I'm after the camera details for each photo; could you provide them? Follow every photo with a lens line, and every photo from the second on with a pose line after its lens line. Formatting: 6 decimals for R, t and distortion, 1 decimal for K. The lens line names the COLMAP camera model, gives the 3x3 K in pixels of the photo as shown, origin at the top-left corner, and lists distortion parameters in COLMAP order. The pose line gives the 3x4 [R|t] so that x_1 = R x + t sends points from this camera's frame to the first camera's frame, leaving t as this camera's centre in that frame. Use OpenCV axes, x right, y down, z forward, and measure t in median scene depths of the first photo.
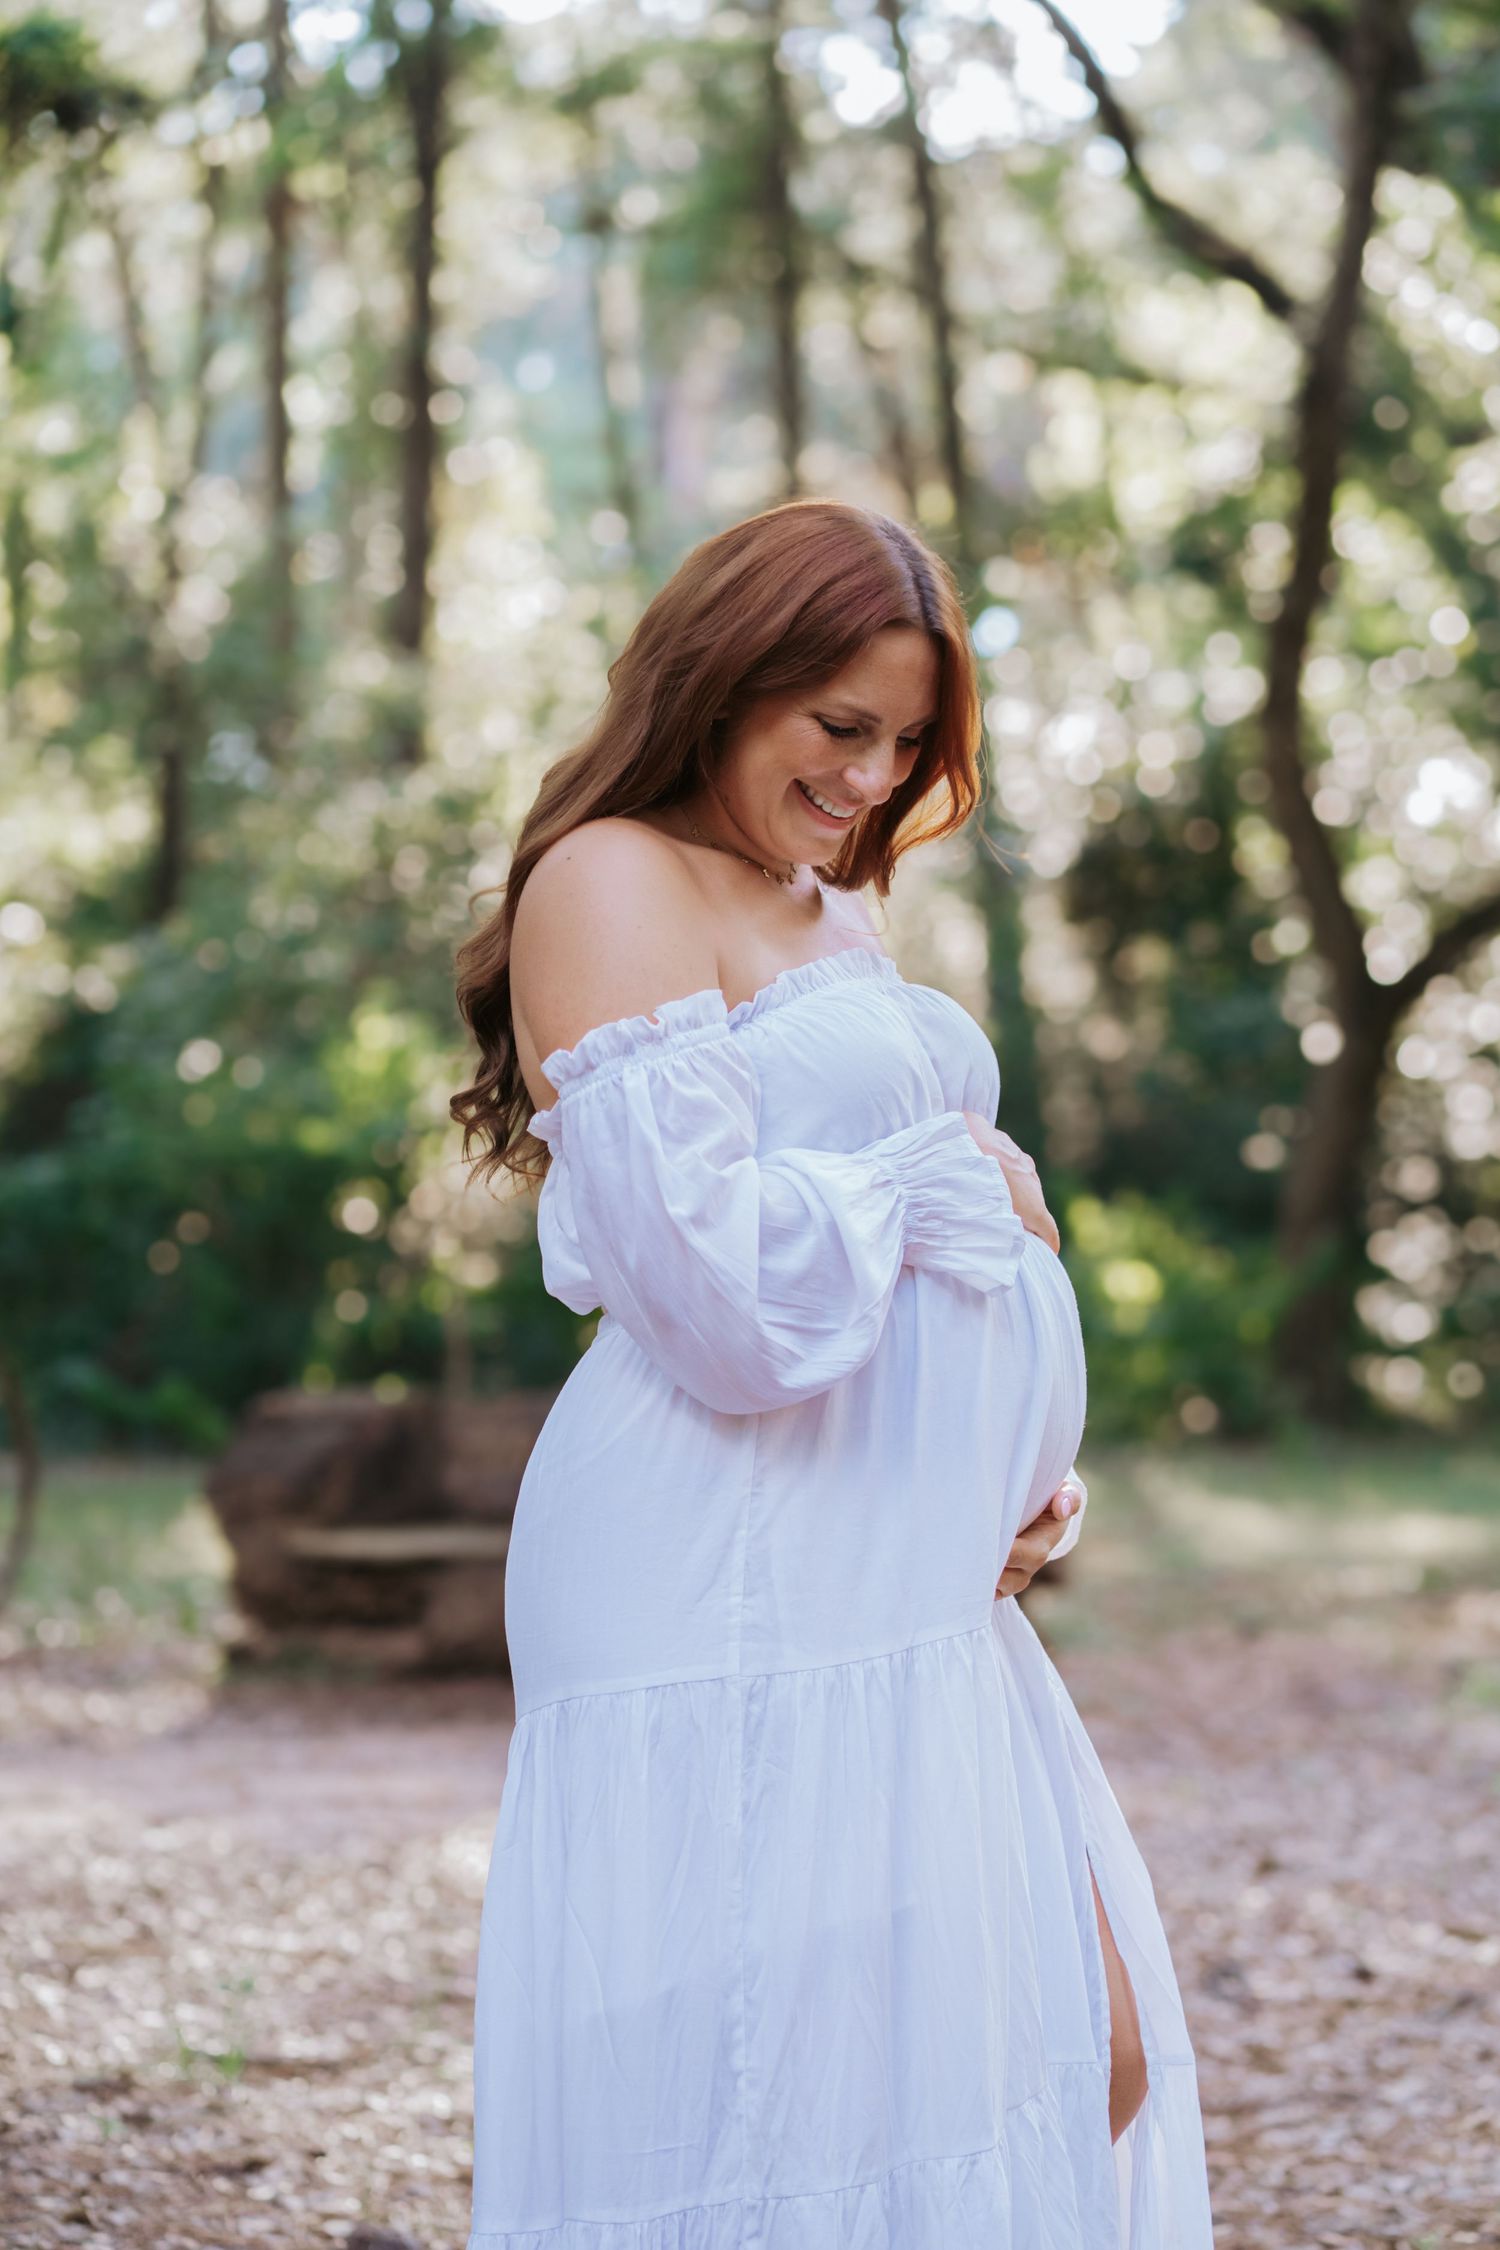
lens RADIAL K [[5422.2, 0, 750.0], [0, 5422.2, 1125.0], [0, 0, 1]] dist [0.346402, -0.166495]
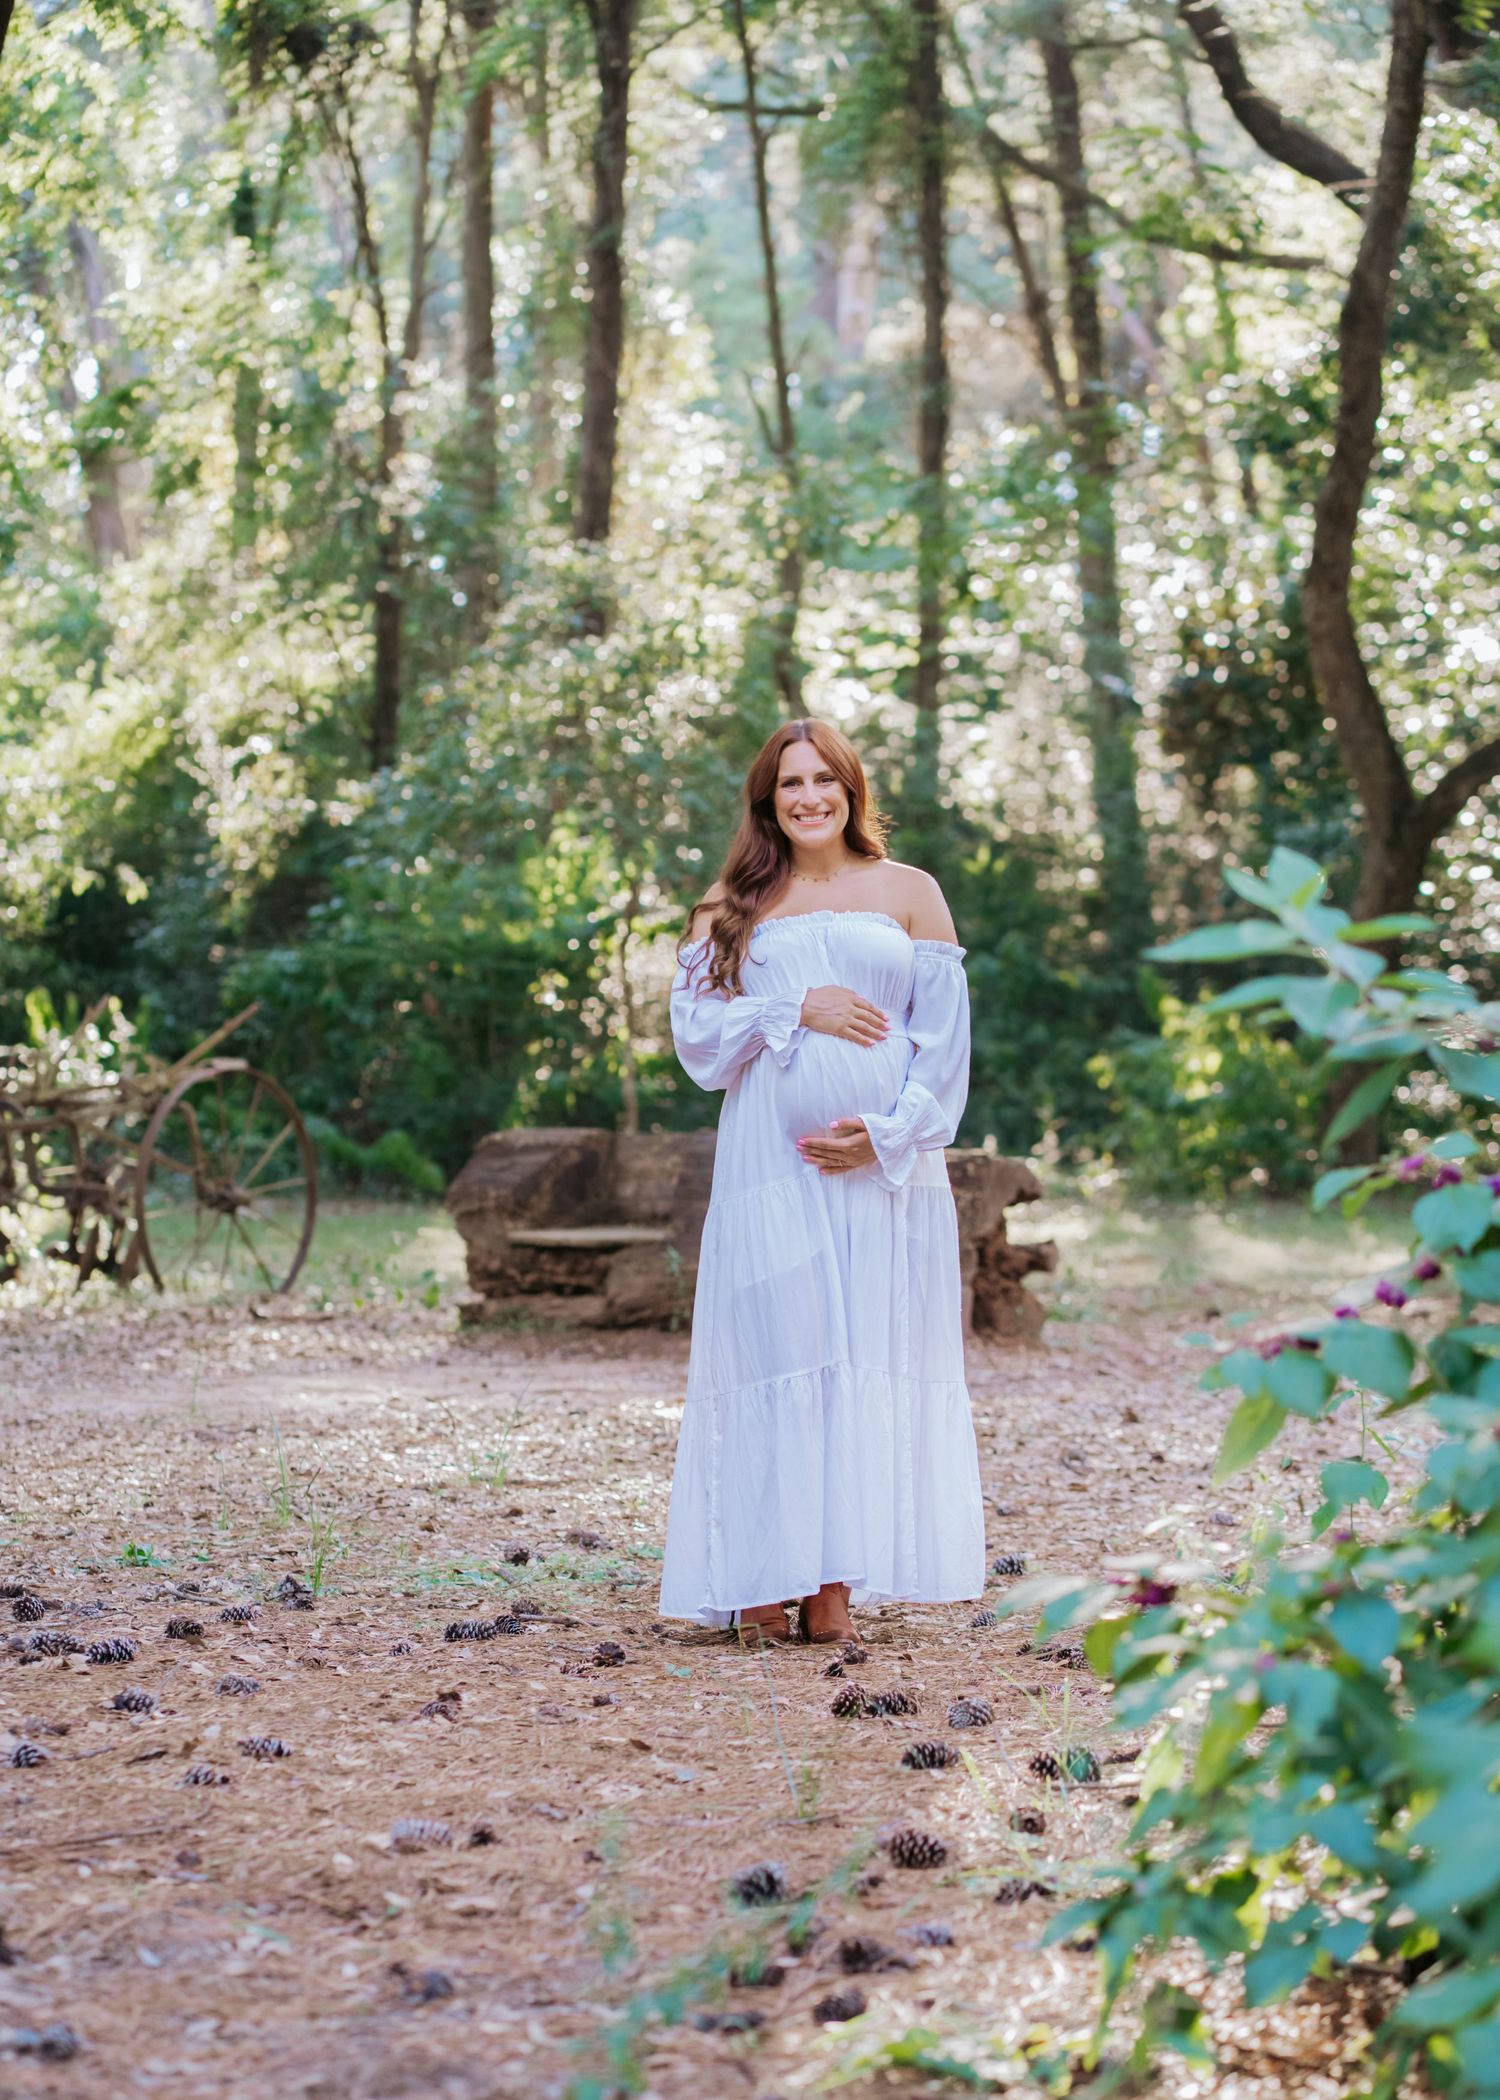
lens RADIAL K [[5419.7, 0, 750.0], [0, 5419.7, 1050.0], [0, 0, 1]] dist [0.871443, 0.244187]
pose [[0.999416, 0.010277, -0.032591, 0.010502], [-0.009405, 0.999597, 0.026789, -0.004191], [0.032853, -0.026467, 0.999110, -0.184104]]
